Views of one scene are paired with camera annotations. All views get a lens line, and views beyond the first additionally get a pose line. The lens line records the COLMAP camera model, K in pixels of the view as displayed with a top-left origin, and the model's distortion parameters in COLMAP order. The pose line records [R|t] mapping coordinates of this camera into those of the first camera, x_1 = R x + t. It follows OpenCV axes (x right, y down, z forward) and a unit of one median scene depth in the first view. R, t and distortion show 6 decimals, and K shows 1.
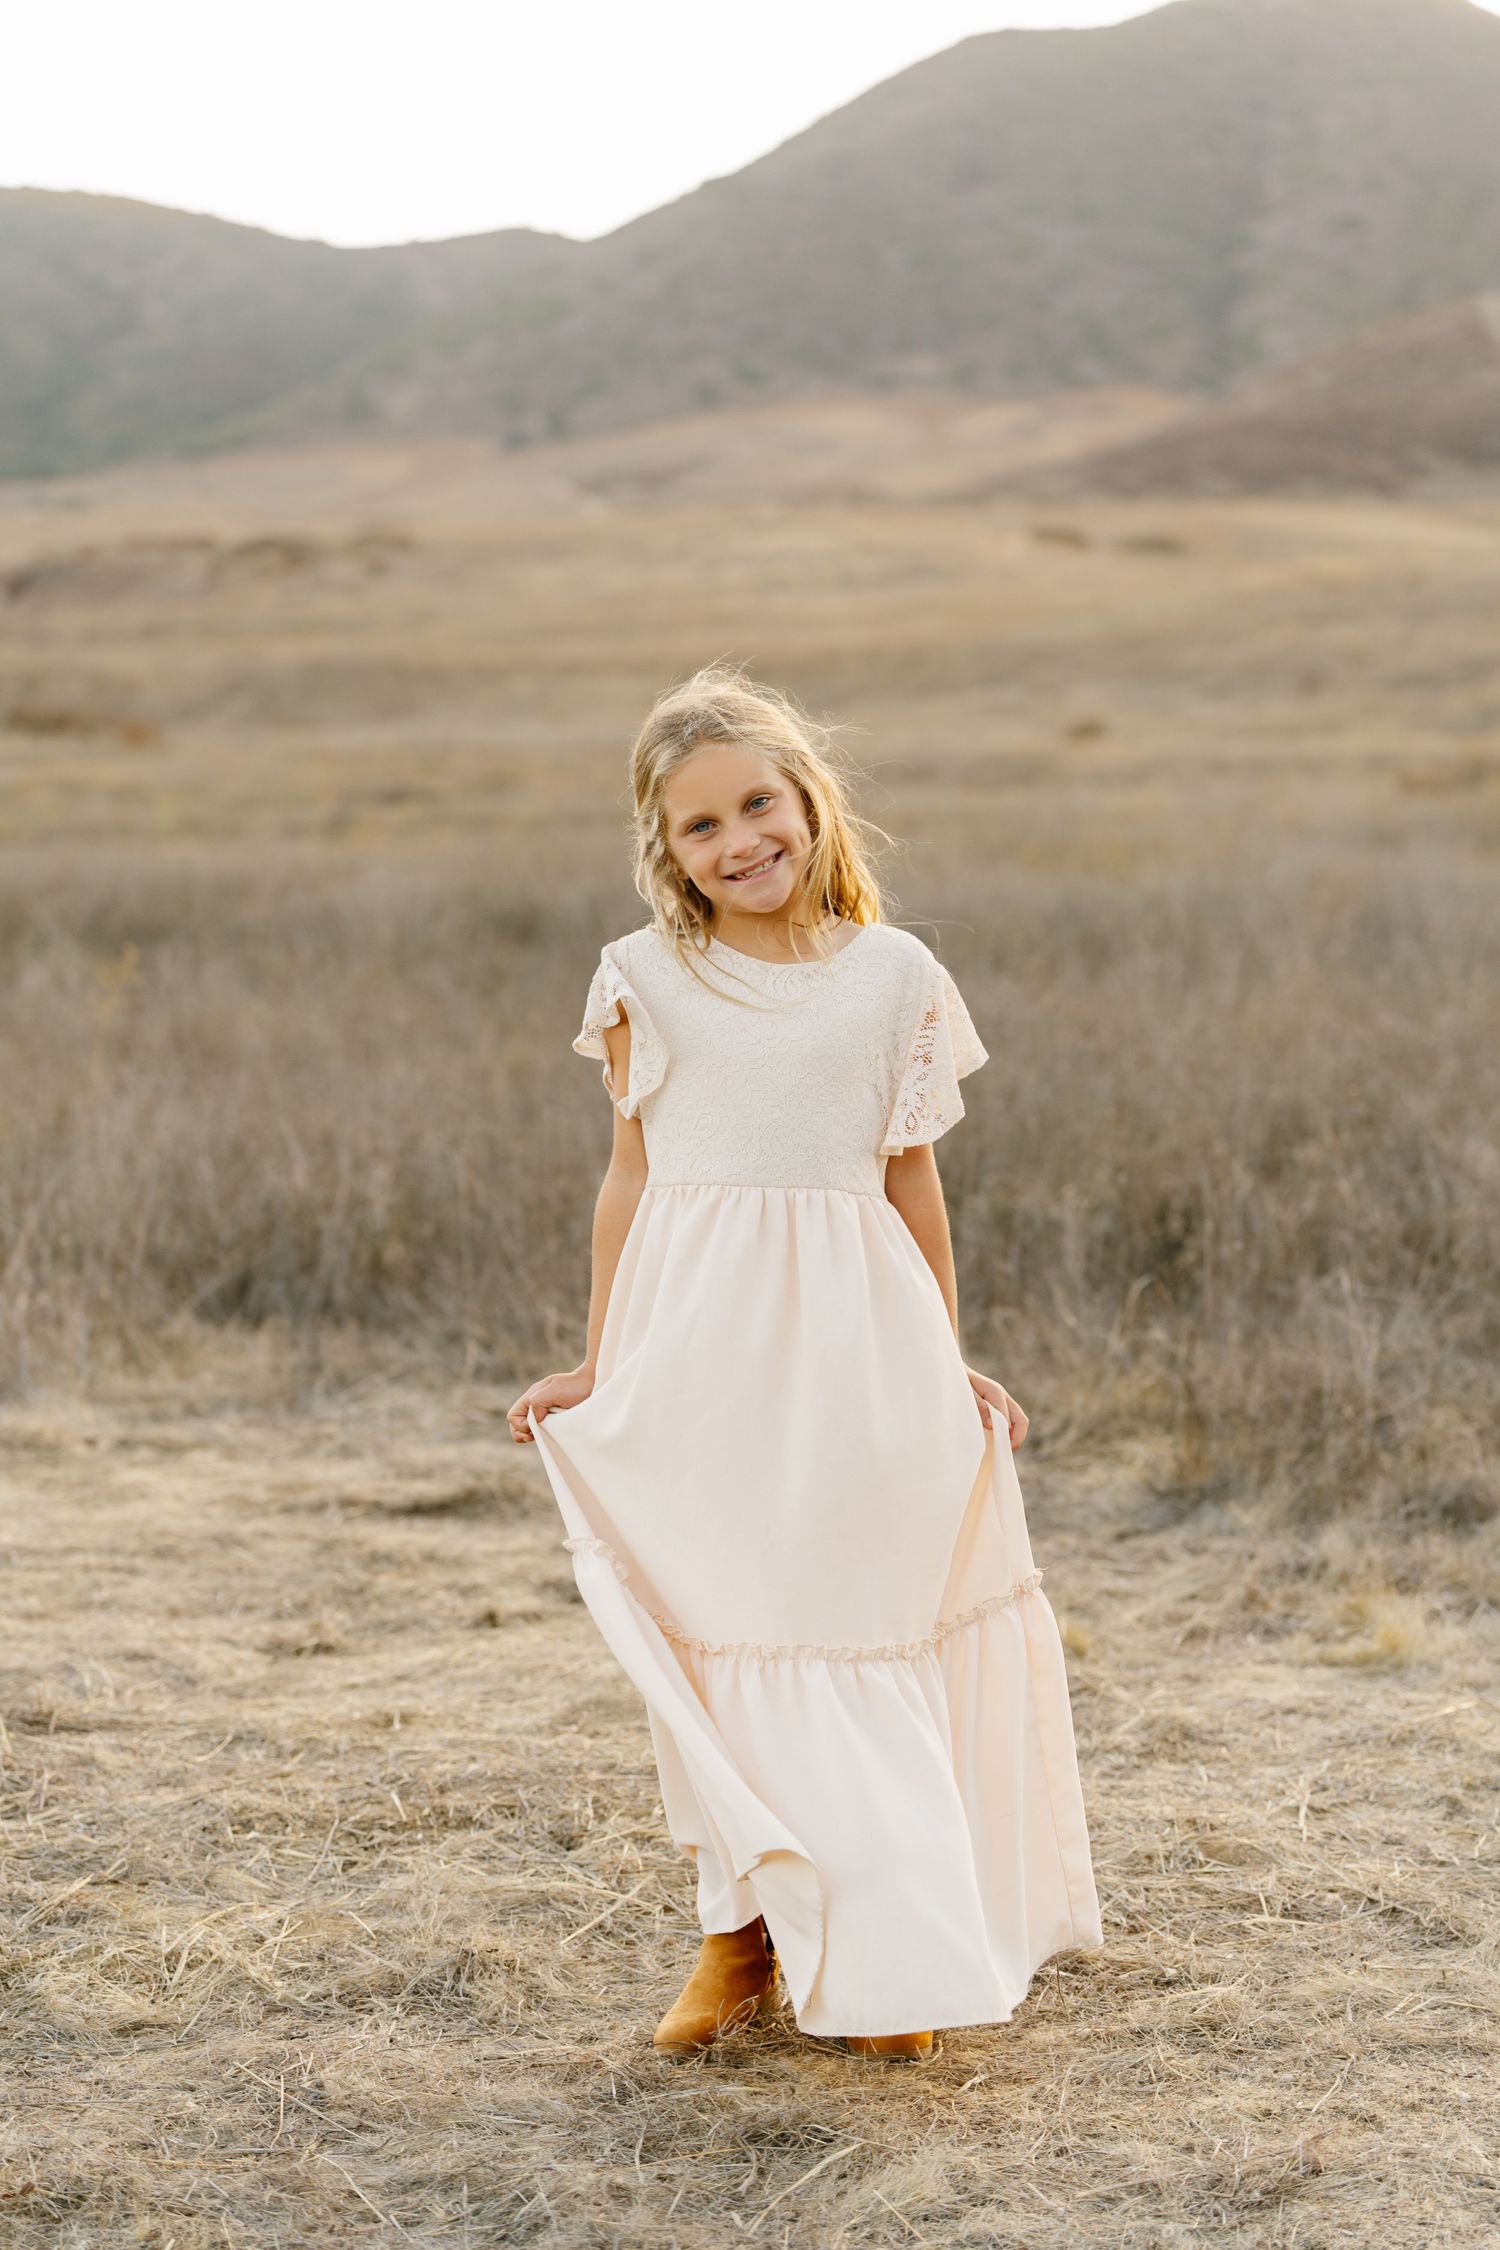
lens RADIAL K [[4626.9, 0, 750.0], [0, 4626.9, 1125.0], [0, 0, 1]] dist [0.000597, 0.028711]
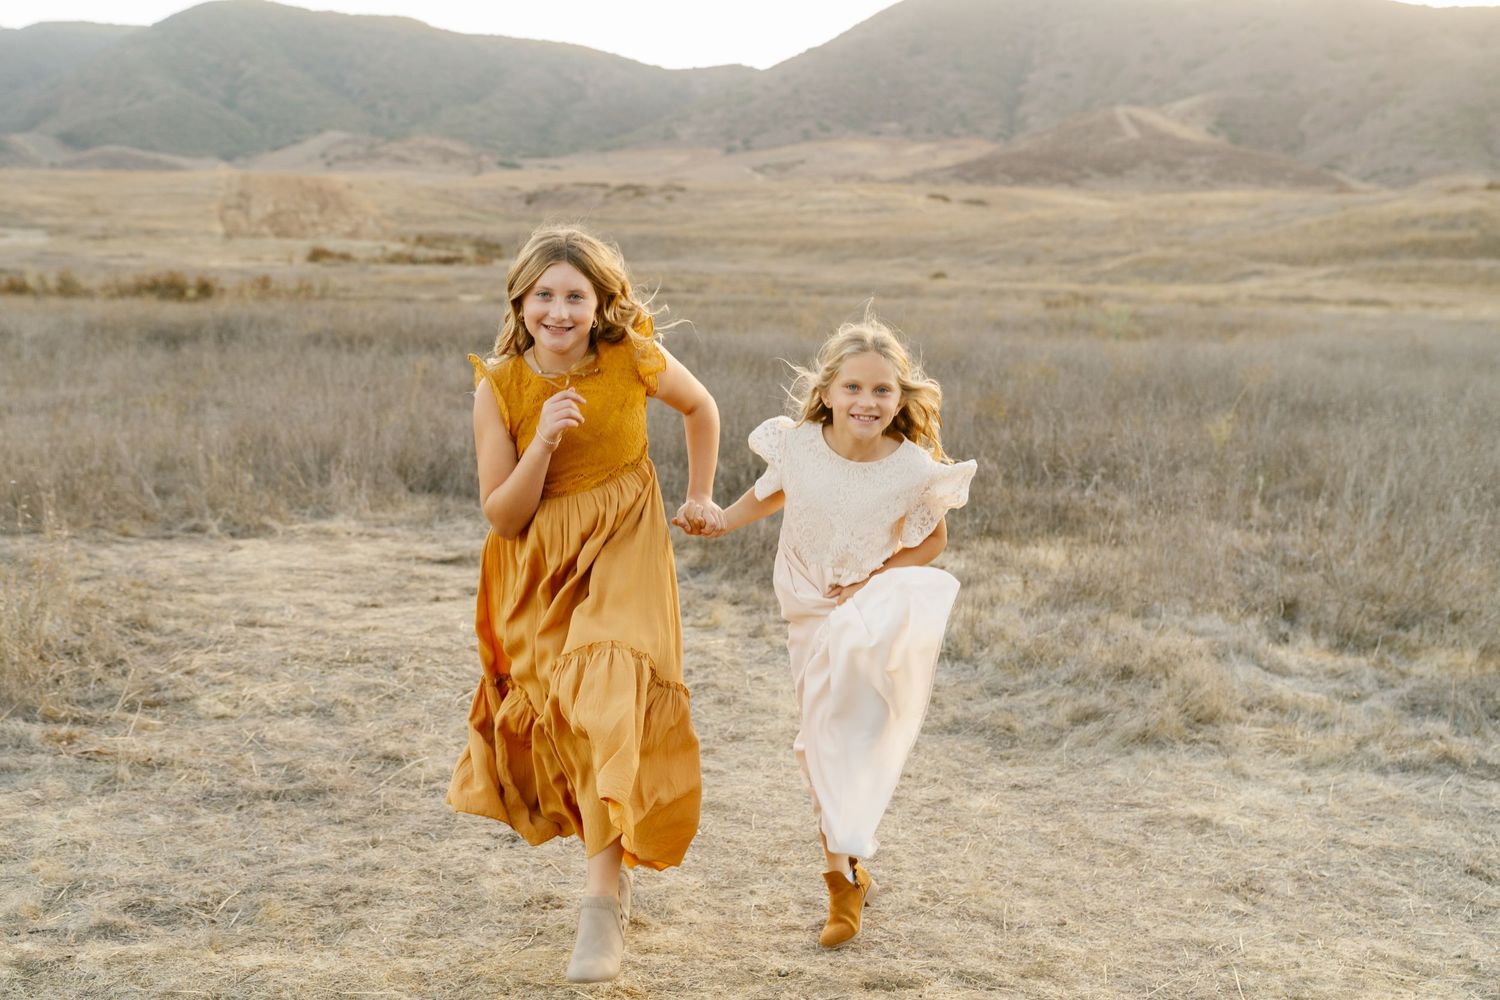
lens RADIAL K [[1813.2, 0, 742.3], [0, 1813.2, 503.7], [0, 0, 1]] dist [0.029023, -0.005396]
pose [[0.998171, 0.047573, -0.037292, 0.144534], [-0.045842, 0.997890, 0.045970, -0.013380], [0.039400, -0.044176, 0.998247, -0.122636]]
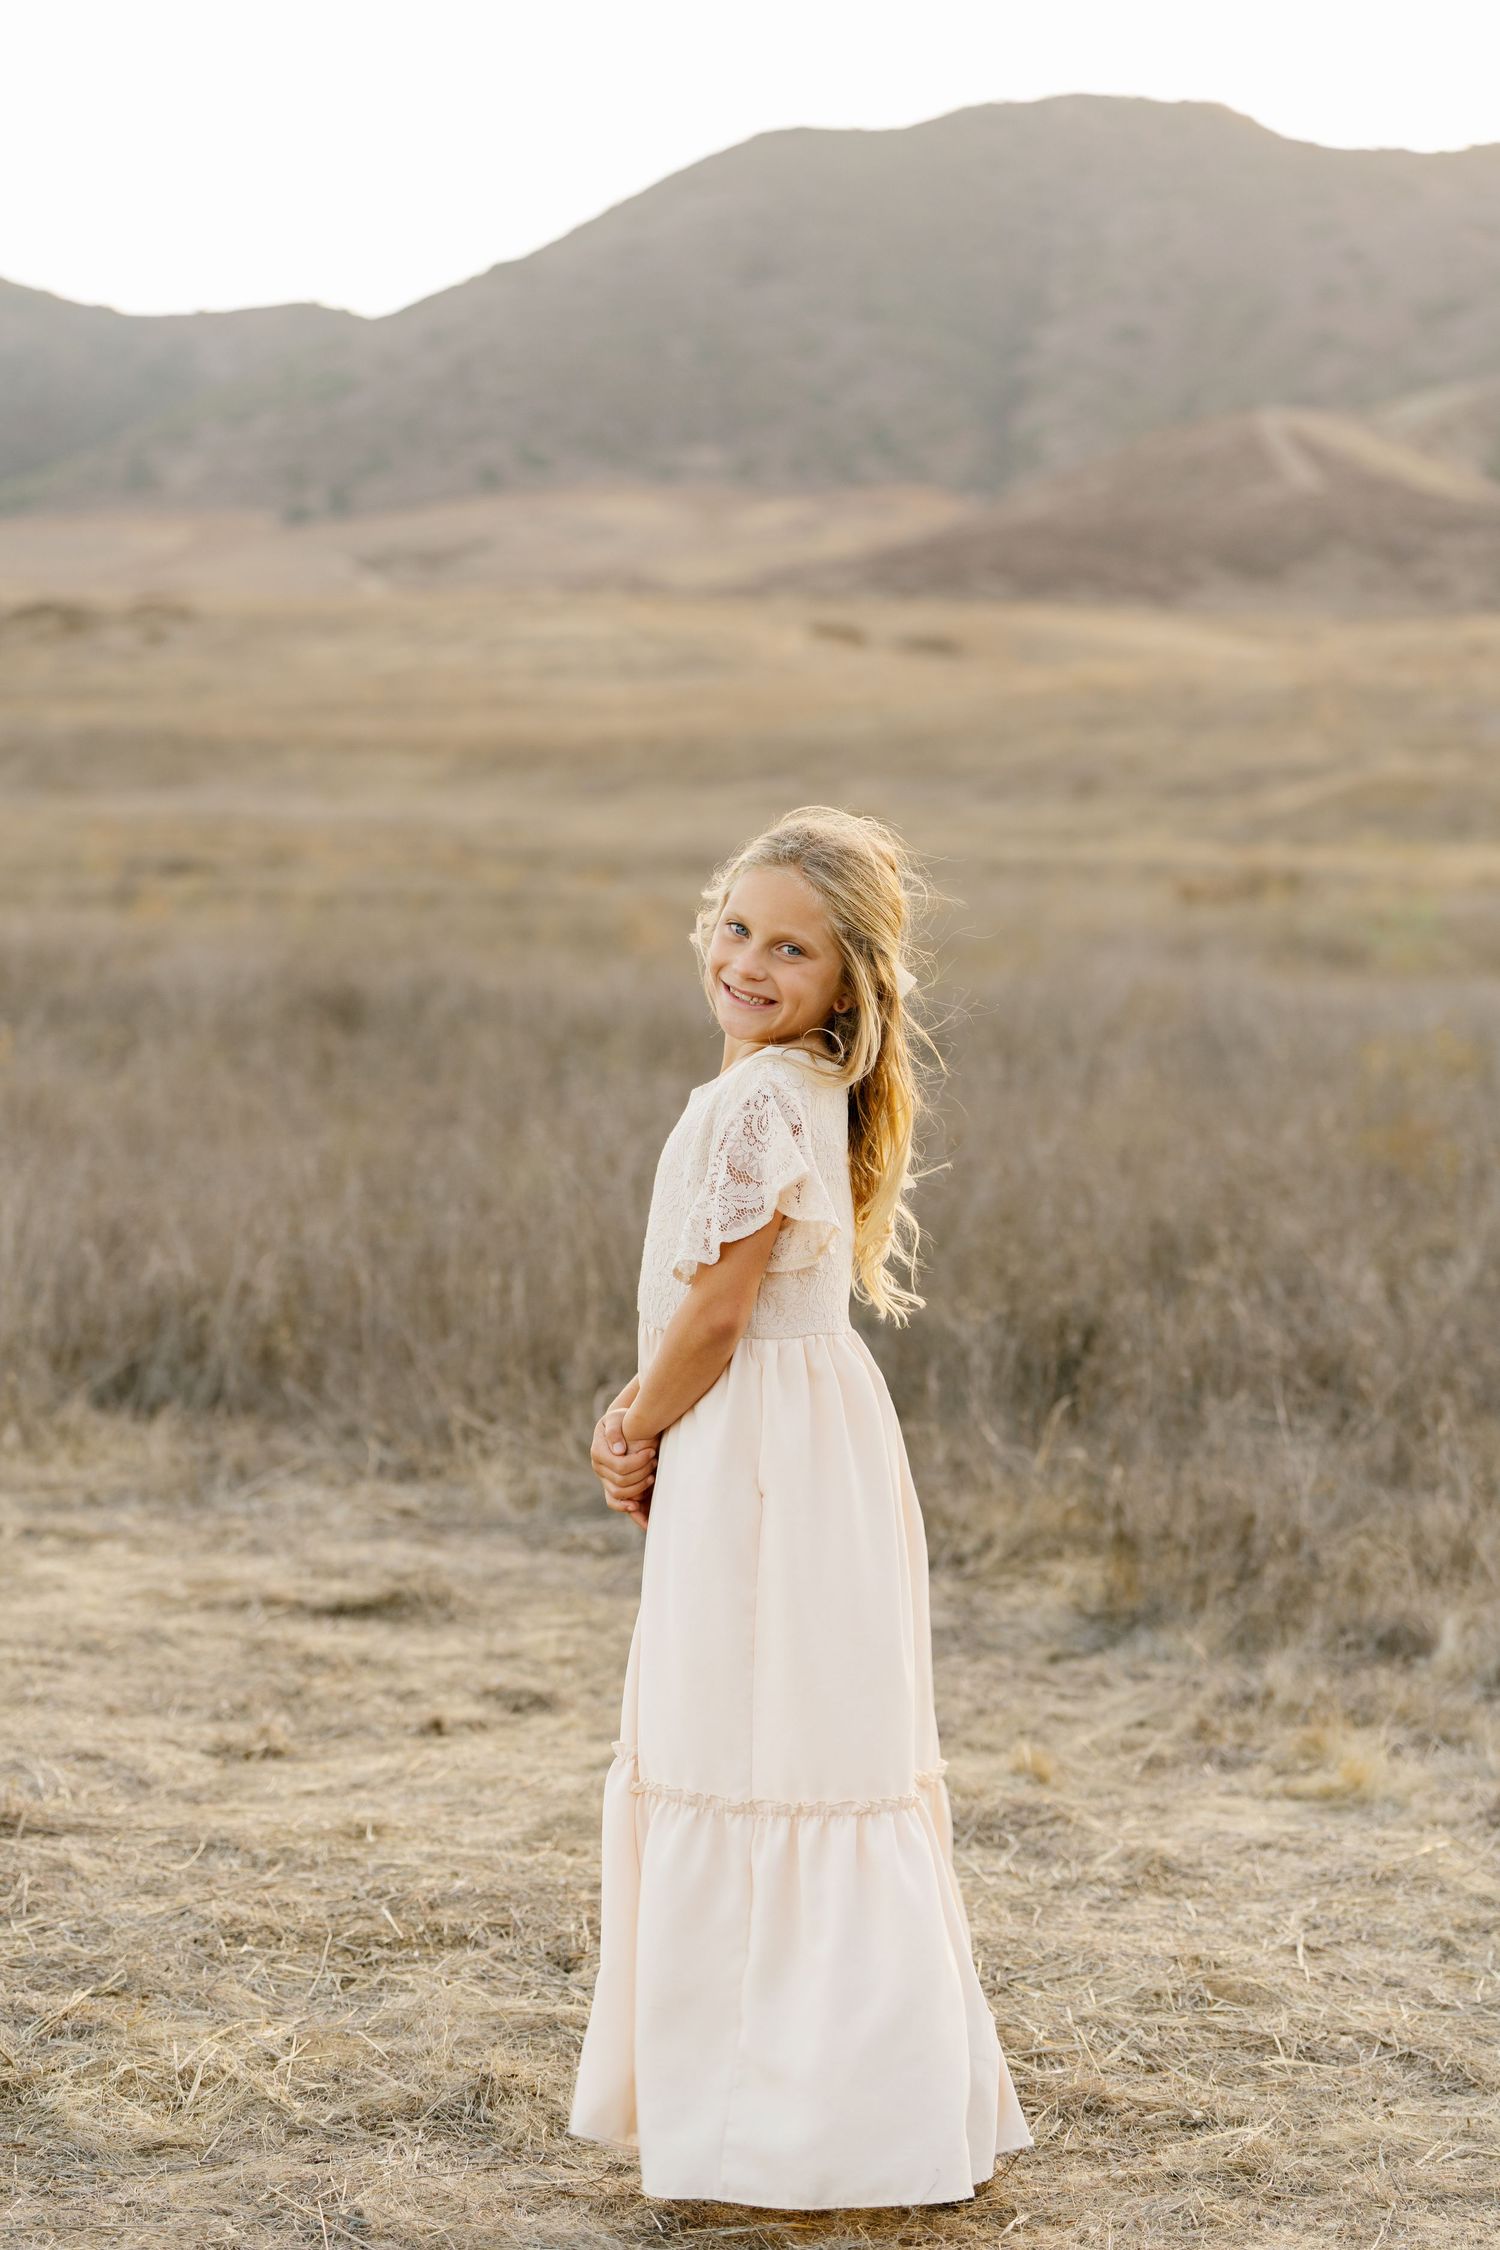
lens RADIAL K [[4626.9, 0, 750.0], [0, 4626.9, 1125.0], [0, 0, 1]] dist [0.000597, 0.028711]
pose [[0.998059, 0.034058, 0.052145, -0.036192], [-0.033084, 0.999263, -0.019443, -0.004032], [-0.052769, 0.017680, 0.998450, 0.003589]]
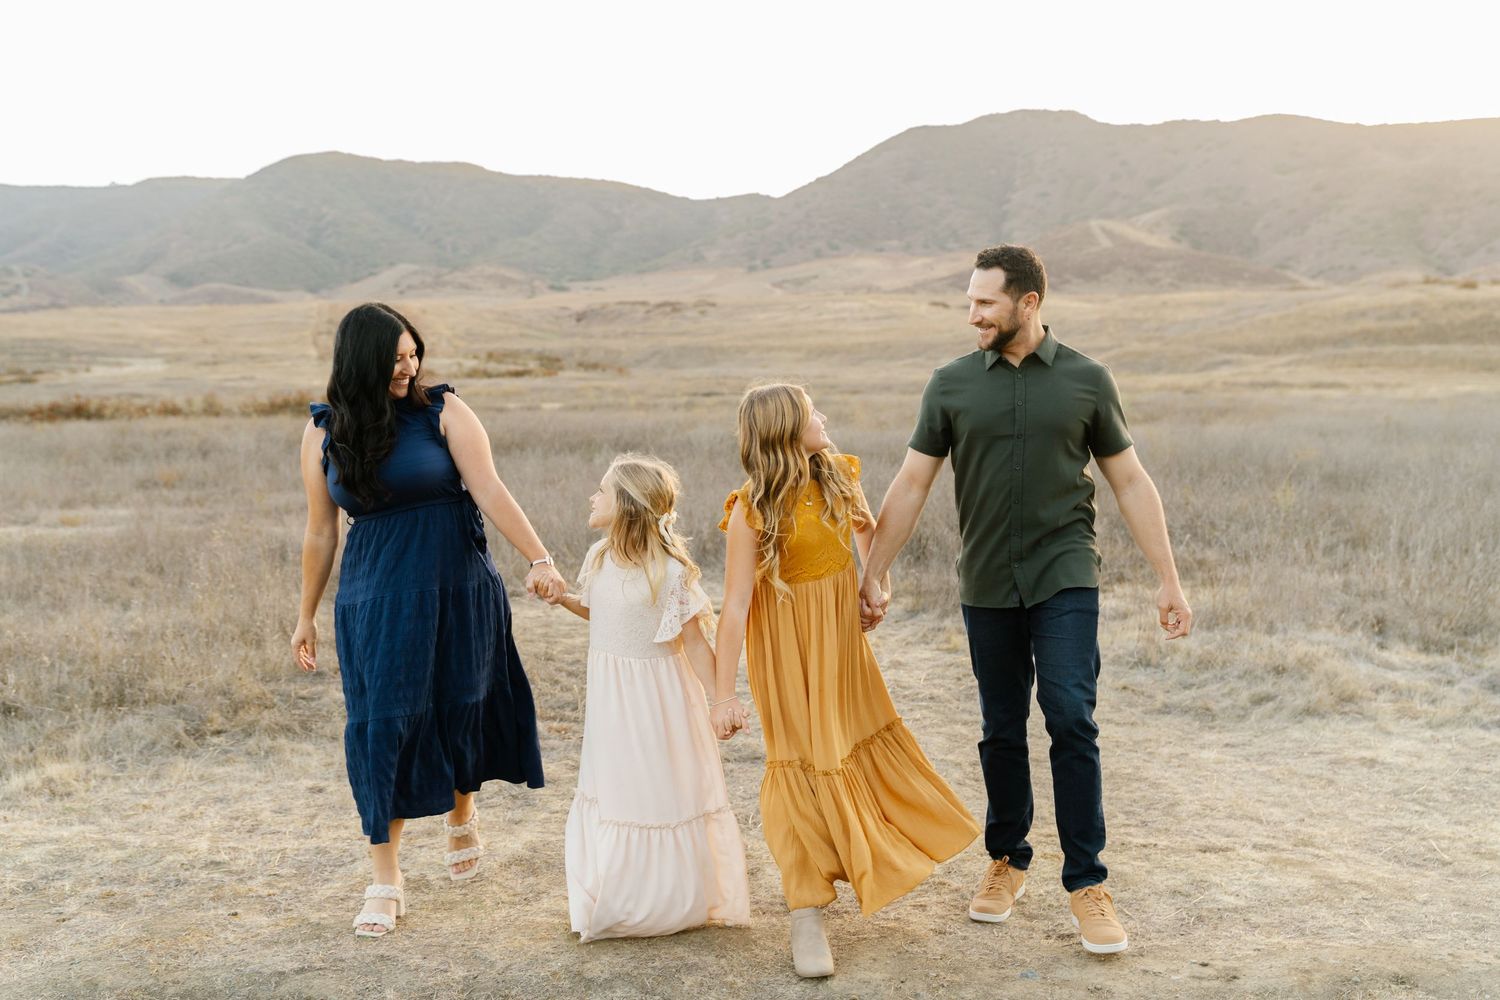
lens RADIAL K [[1613.0, 0, 741.9], [0, 1613.0, 498.1], [0, 0, 1]] dist [0.013937, 0.013367]
pose [[0.998393, 0.015476, -0.054507, 0.020201], [-0.015735, 0.999867, -0.004324, -0.005811], [0.054433, 0.005175, 0.998504, -0.309651]]
